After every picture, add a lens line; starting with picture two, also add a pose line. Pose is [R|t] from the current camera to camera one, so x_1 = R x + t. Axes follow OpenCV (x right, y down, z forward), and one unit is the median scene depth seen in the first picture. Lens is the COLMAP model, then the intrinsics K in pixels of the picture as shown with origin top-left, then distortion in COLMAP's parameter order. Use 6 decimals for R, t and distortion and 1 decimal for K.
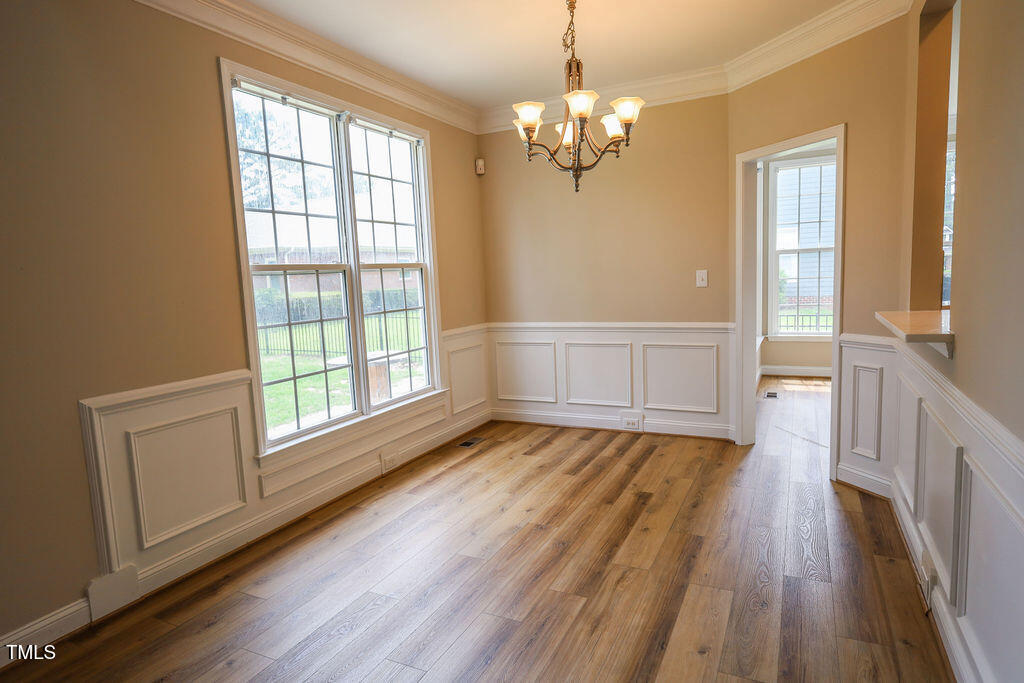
lens RADIAL K [[588.9, 0, 513.9], [0, 588.9, 341.0], [0, 0, 1]] dist [-0.000869, 0.000558]
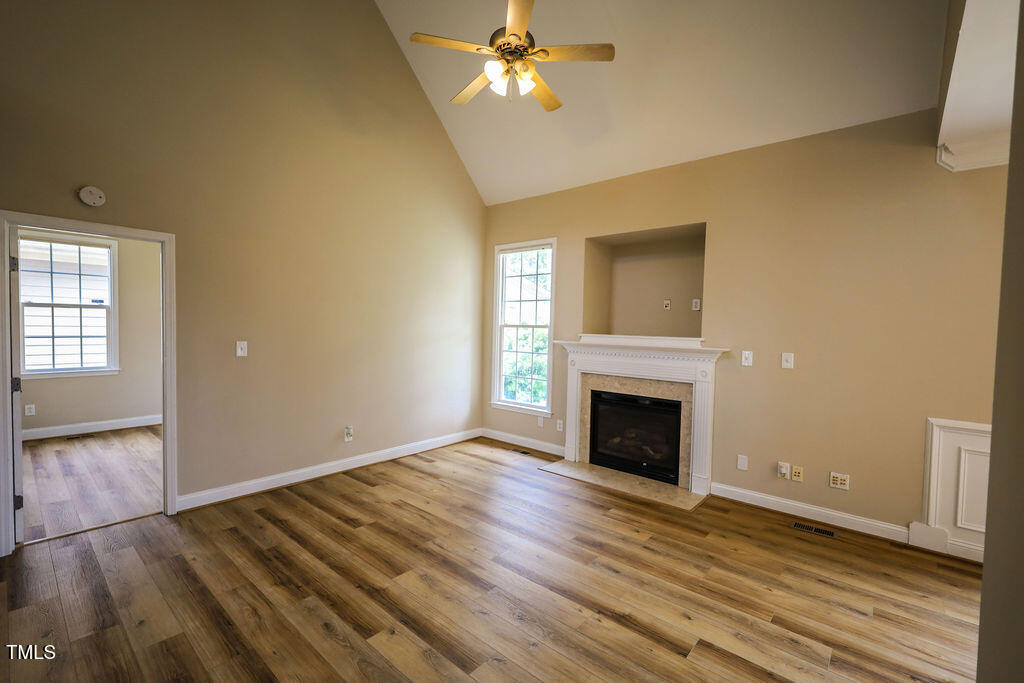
lens RADIAL K [[444.7, 0, 514.9], [0, 444.7, 343.1], [0, 0, 1]] dist [0.002067, 0.000113]
pose [[-0.260509, 0.072056, -0.962779, 0.552723], [-0.126373, 0.986087, 0.107995, -0.069012], [0.957165, 0.149802, -0.247779, 0.089025]]
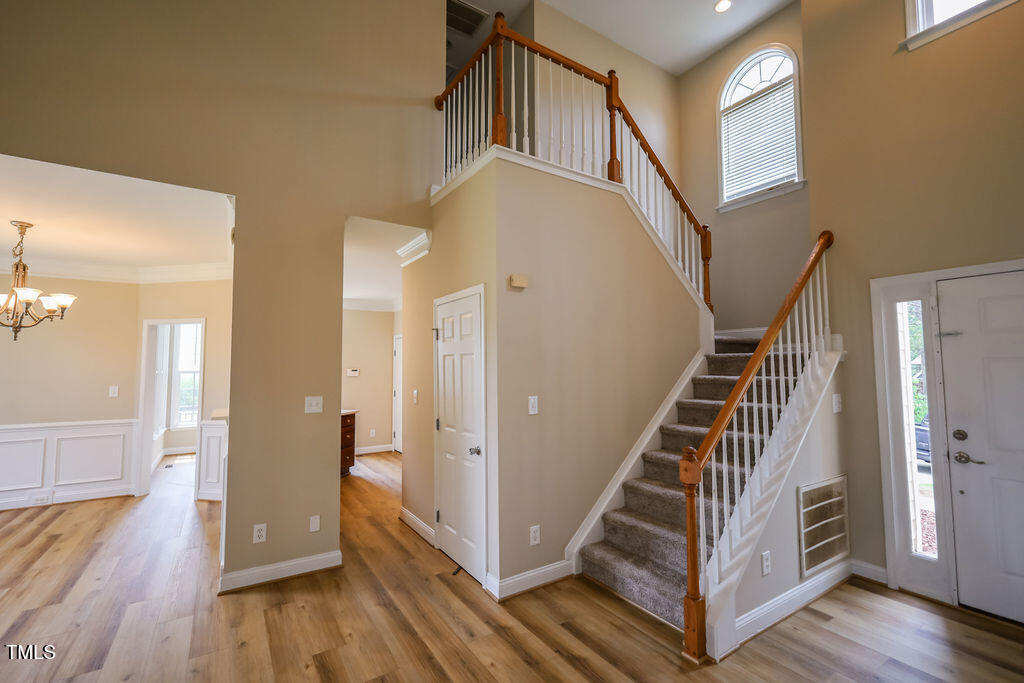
lens RADIAL K [[444.7, 0, 512.1], [0, 444.7, 337.9], [0, 0, 1]] dist [0.002067, 0.000113]
pose [[0.518312, 0.095459, 0.849847, -0.199615], [0.083215, 0.983405, -0.161212, 0.042416], [-0.851134, 0.154278, 0.501767, -0.679394]]
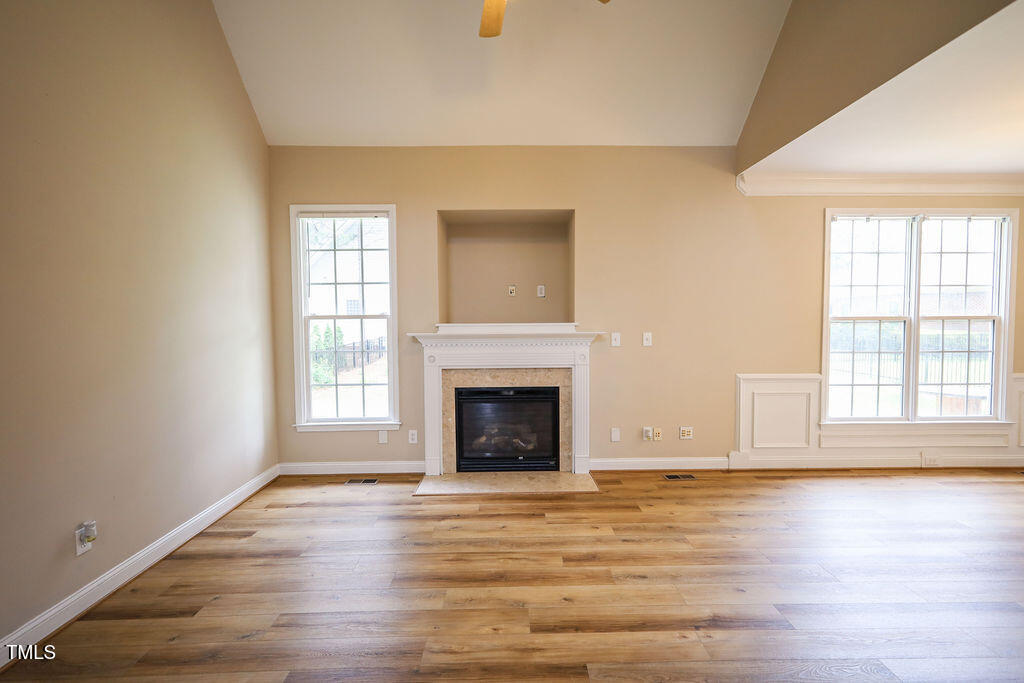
lens RADIAL K [[444.7, 0, 516.0], [0, 444.7, 341.1], [0, 0, 1]] dist [0.002067, 0.000113]
pose [[0.452192, 0.080250, -0.888303, 0.297504], [-0.116386, 0.992738, 0.030438, 0.012501], [0.884294, 0.089623, 0.458248, -0.416226]]
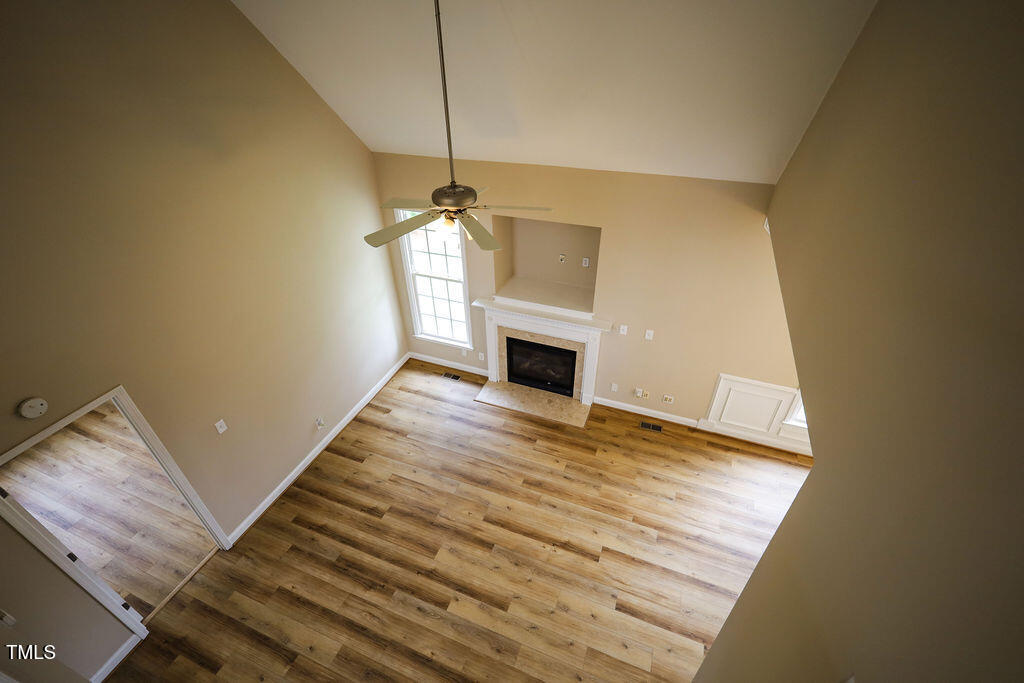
lens RADIAL K [[444.7, 0, 515.8], [0, 444.7, 341.8], [0, 0, 1]] dist [0.002067, 0.000113]
pose [[0.077831, 0.608574, -0.789671, 0.549816], [-0.109906, 0.792483, 0.599909, -0.824994], [0.990890, 0.040098, 0.128566, -0.188221]]
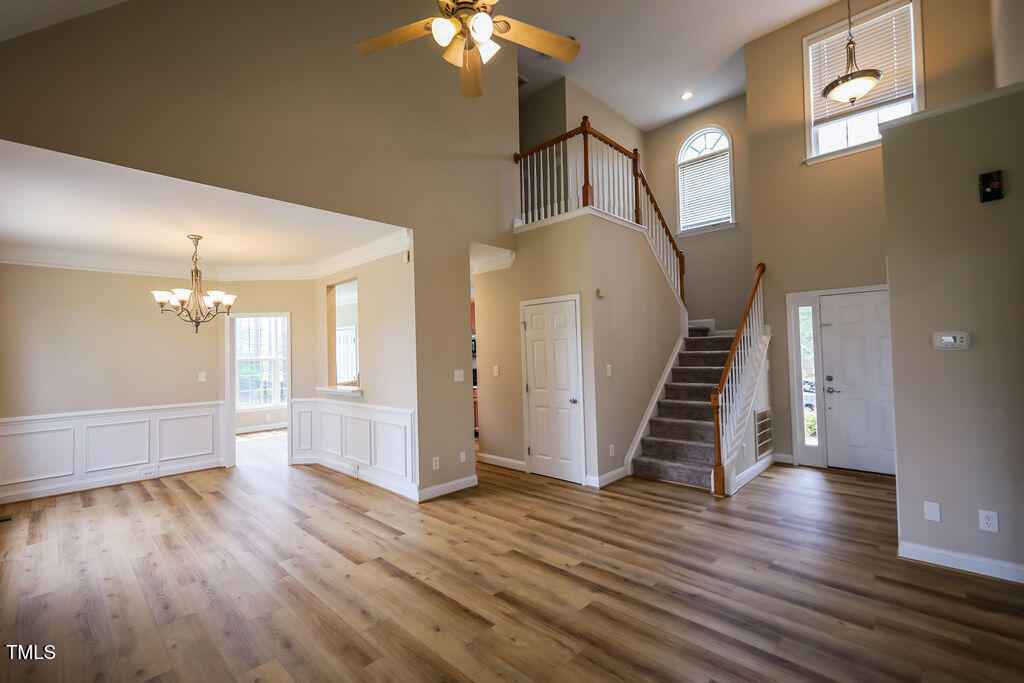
lens RADIAL K [[444.7, 0, 514.1], [0, 444.7, 336.7], [0, 0, 1]] dist [0.002067, 0.000113]
pose [[0.311484, 0.067640, 0.947841, -0.865792], [0.122764, 0.986240, -0.110724, 0.048717], [-0.942288, 0.150850, 0.298895, -0.397888]]
